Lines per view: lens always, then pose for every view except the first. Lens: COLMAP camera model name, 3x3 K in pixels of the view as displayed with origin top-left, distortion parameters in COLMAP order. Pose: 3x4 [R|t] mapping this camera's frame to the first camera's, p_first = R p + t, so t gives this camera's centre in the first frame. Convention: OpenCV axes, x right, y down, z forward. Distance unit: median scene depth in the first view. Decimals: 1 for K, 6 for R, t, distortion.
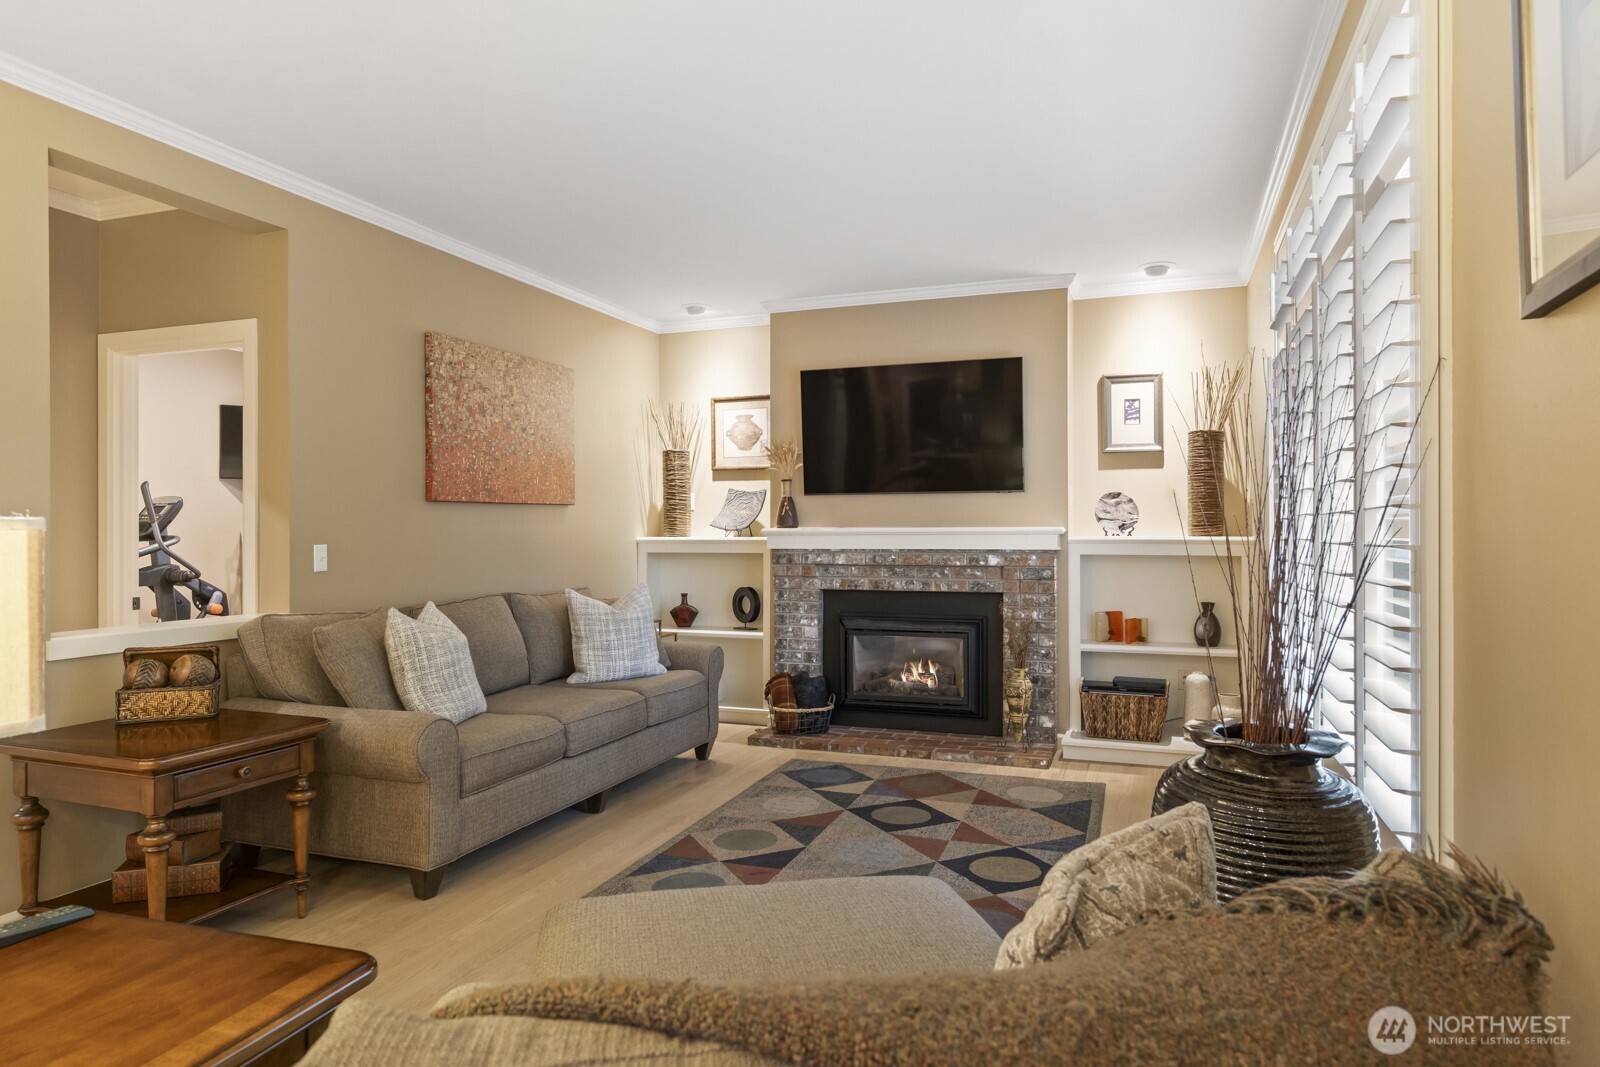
lens RADIAL K [[989.0, 0, 798.6], [0, 989.0, 532.1], [0, 0, 1]] dist [0.002812, 0.000202]
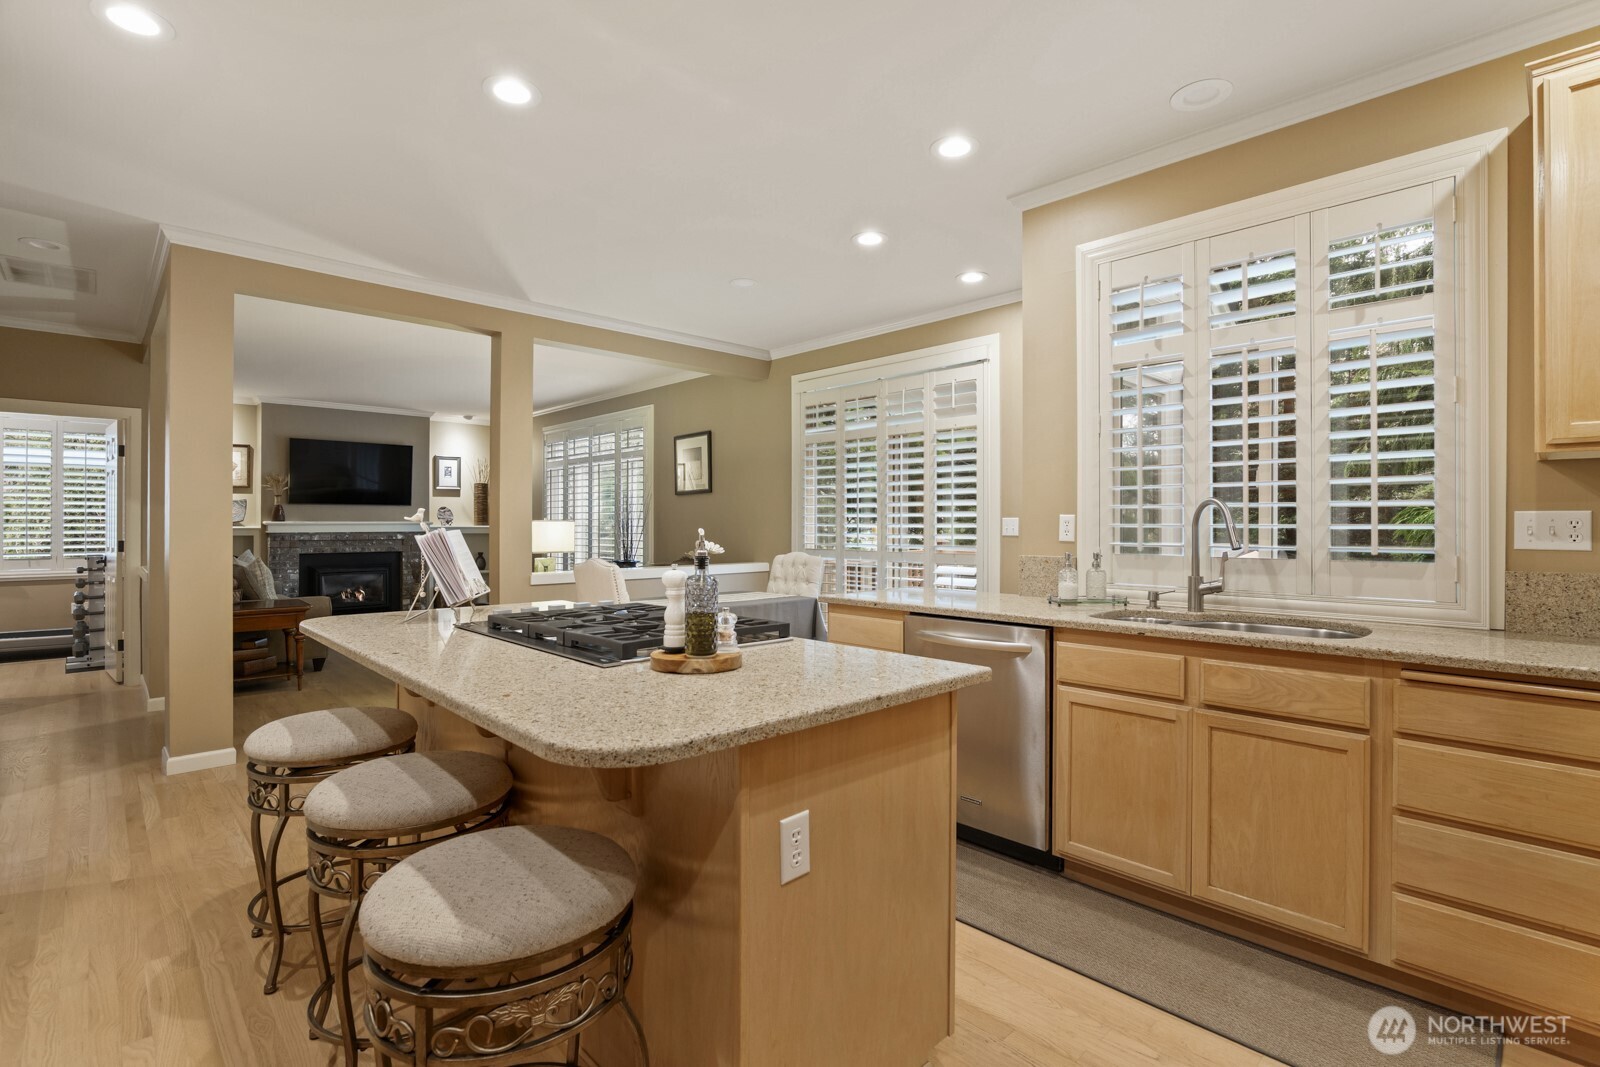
lens RADIAL K [[757.3, 0, 799.9], [0, 757.3, 525.1], [0, 0, 1]] dist [-0.018415, 0.000934]
pose [[0.442544, 0.000211, 0.896747, -0.875118], [-0.004171, 0.999990, 0.001823, -0.004269], [-0.896737, -0.004547, 0.442540, -0.518377]]
